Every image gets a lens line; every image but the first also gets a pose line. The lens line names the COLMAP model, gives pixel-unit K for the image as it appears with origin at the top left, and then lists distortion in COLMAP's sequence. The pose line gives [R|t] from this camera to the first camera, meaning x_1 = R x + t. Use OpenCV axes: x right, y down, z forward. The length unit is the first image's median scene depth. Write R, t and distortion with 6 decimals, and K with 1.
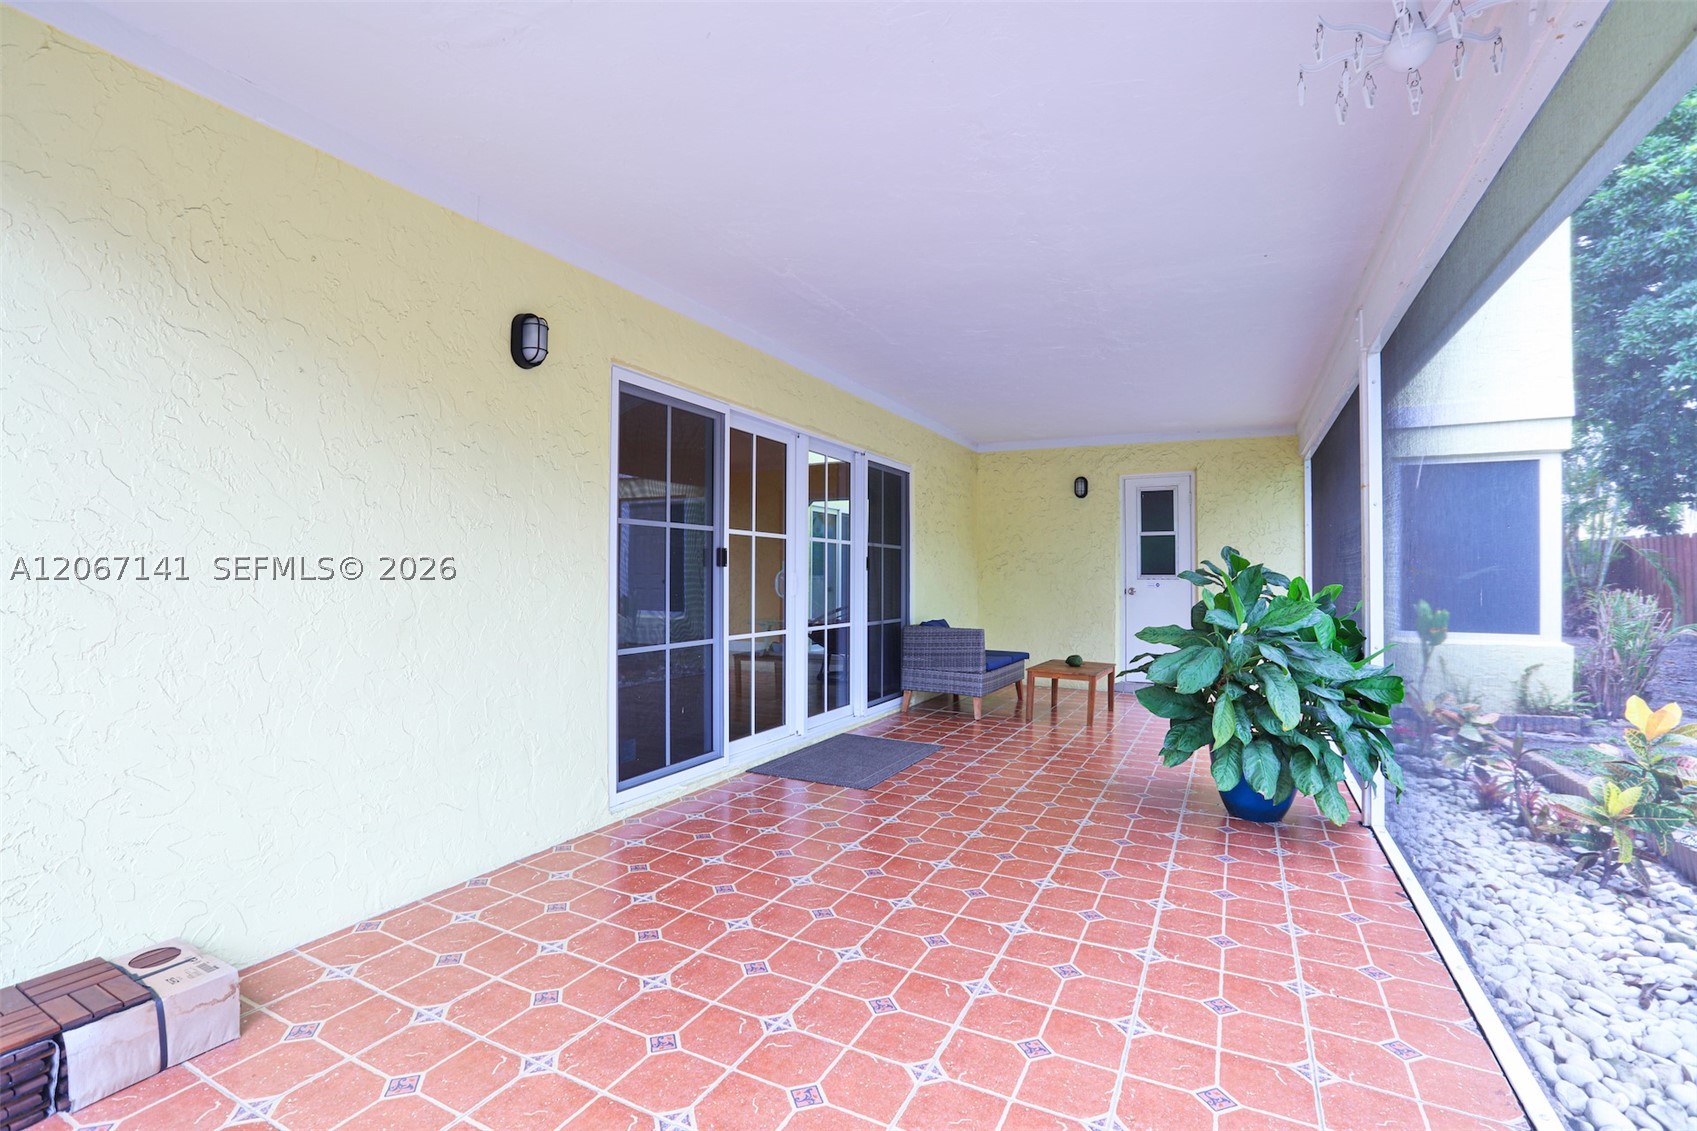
lens RADIAL K [[765.4, 0, 850.3], [0, 765.4, 568.5], [0, 0, 1]] dist [-0.005397, -0.000478]
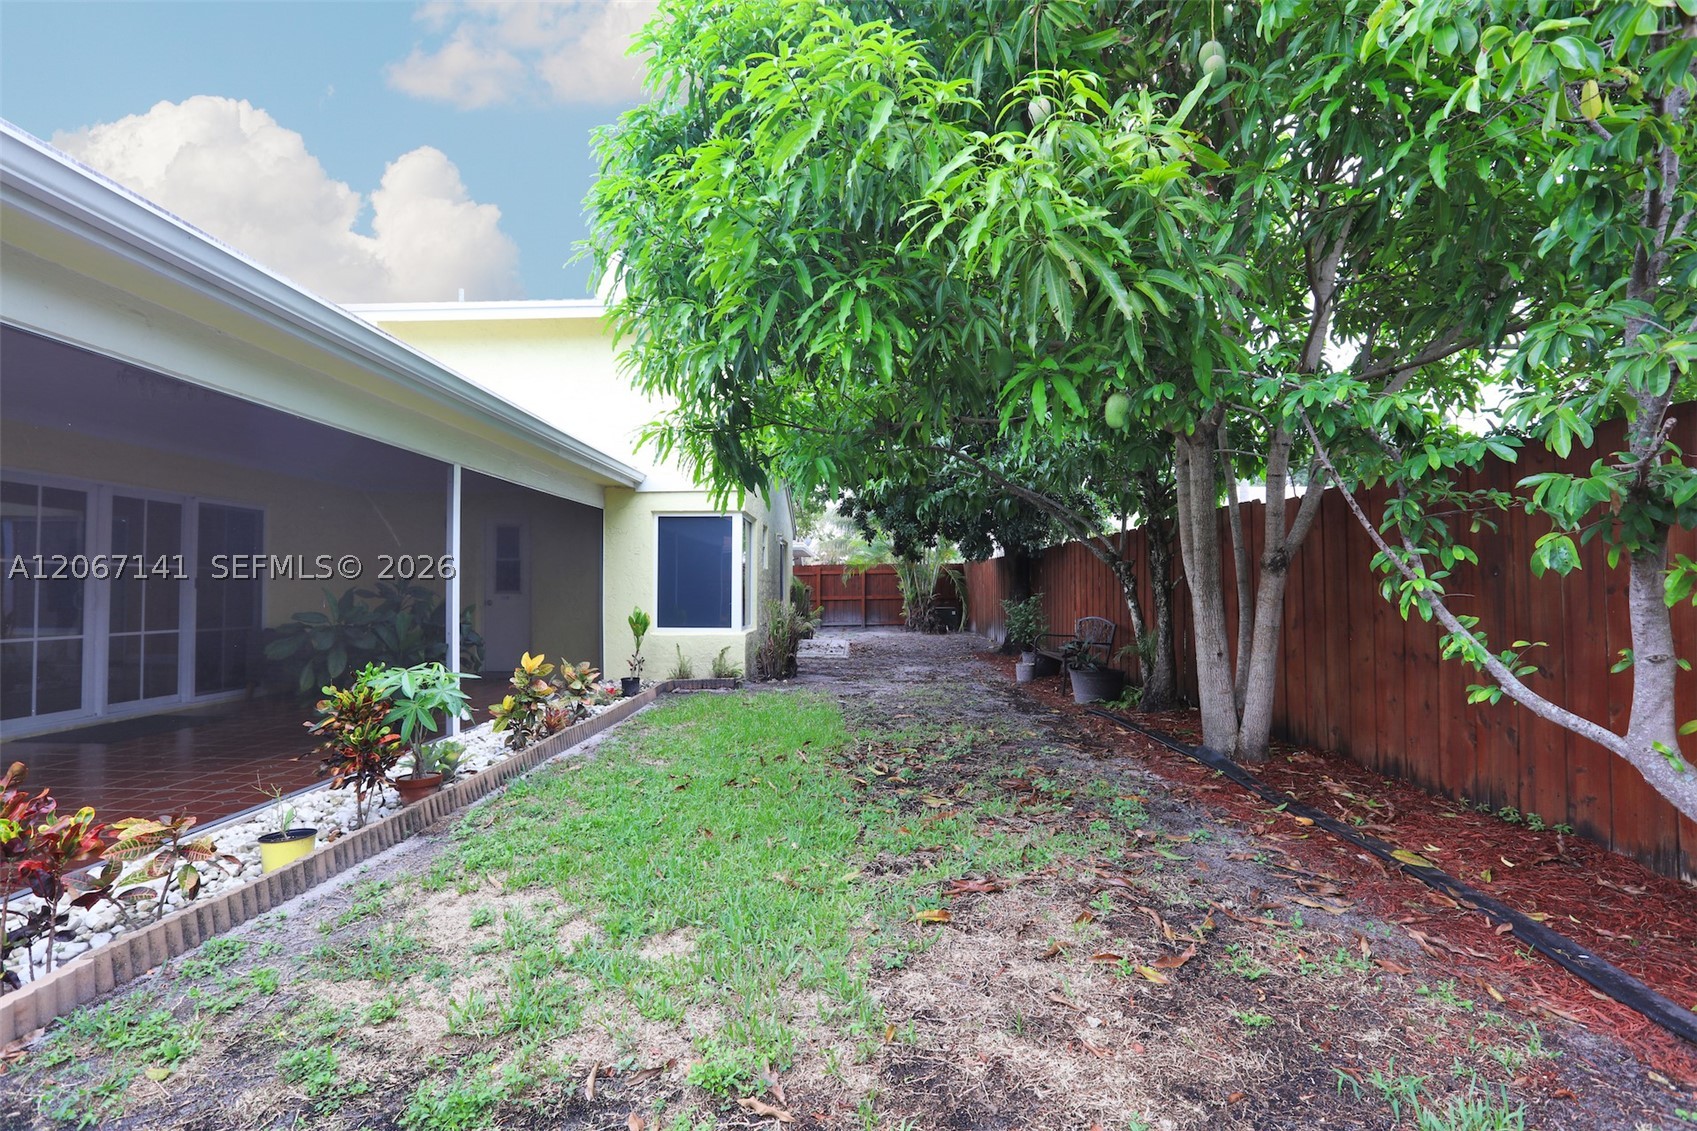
lens RADIAL K [[765.4, 0, 840.7], [0, 765.4, 571.0], [0, 0, 1]] dist [-0.005397, -0.000478]
pose [[0.910651, 0.011925, 0.413004, 0.485588], [-0.007966, 0.999904, -0.011306, -0.022722], [-0.413100, 0.007006, 0.910659, -0.626089]]
